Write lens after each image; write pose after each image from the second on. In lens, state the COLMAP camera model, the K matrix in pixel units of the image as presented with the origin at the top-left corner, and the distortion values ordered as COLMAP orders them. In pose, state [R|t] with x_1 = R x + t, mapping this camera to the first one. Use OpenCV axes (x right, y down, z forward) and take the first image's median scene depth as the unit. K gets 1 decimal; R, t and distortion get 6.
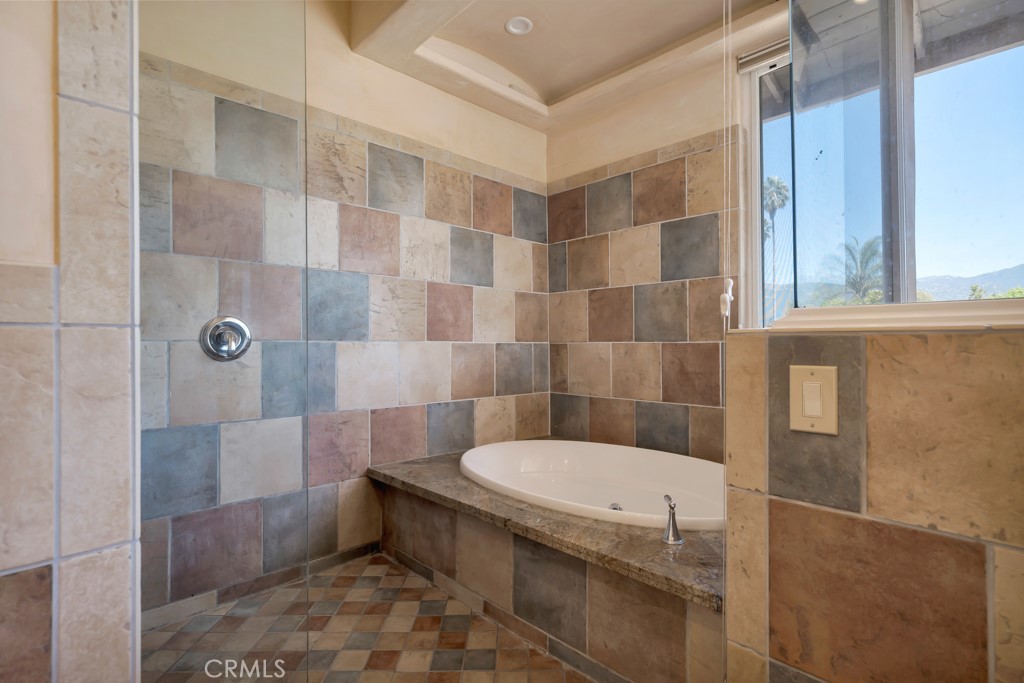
lens RADIAL K [[488.4, 0, 506.9], [0, 488.4, 340.0], [0, 0, 1]] dist [-0.018463, 0.000235]
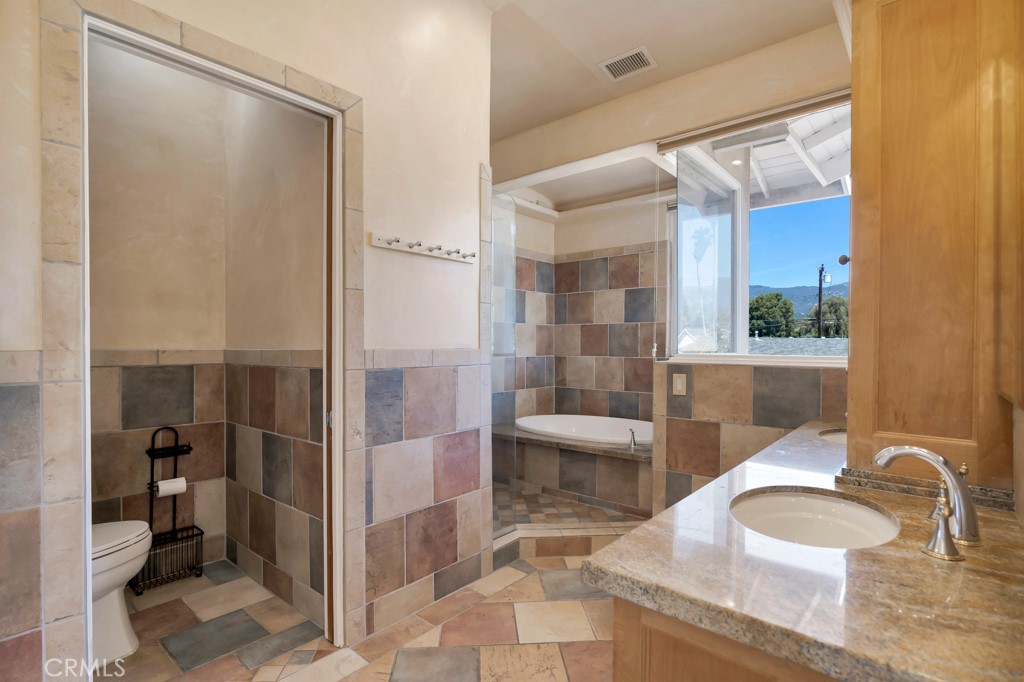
lens RADIAL K [[495.3, 0, 510.8], [0, 495.3, 357.2], [0, 0, 1]] dist [-0.013124, 0.000498]
pose [[0.993727, 0.000324, 0.111830, -0.279864], [-0.004537, 0.999289, 0.037421, -0.058356], [-0.111739, -0.037694, 0.993022, -0.704345]]
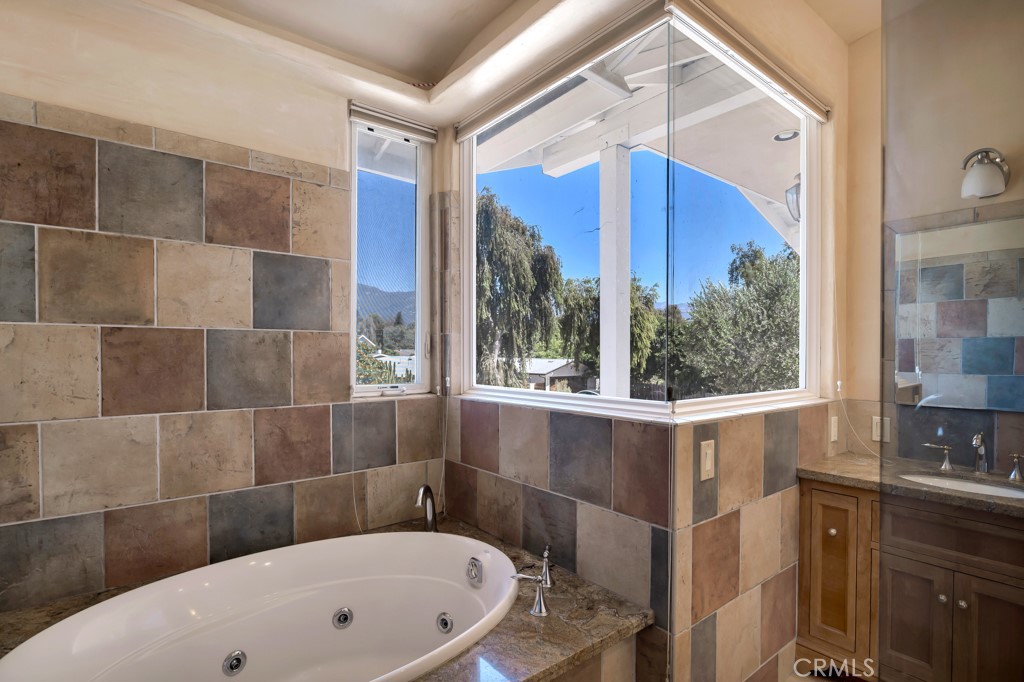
lens RADIAL K [[495.3, 0, 510.8], [0, 495.3, 357.2], [0, 0, 1]] dist [-0.013124, 0.000498]
pose [[0.088788, -0.009742, 0.996003, -0.395554], [-0.012512, 0.999862, 0.010895, -0.085339], [-0.995972, -0.013429, 0.088654, 0.514490]]
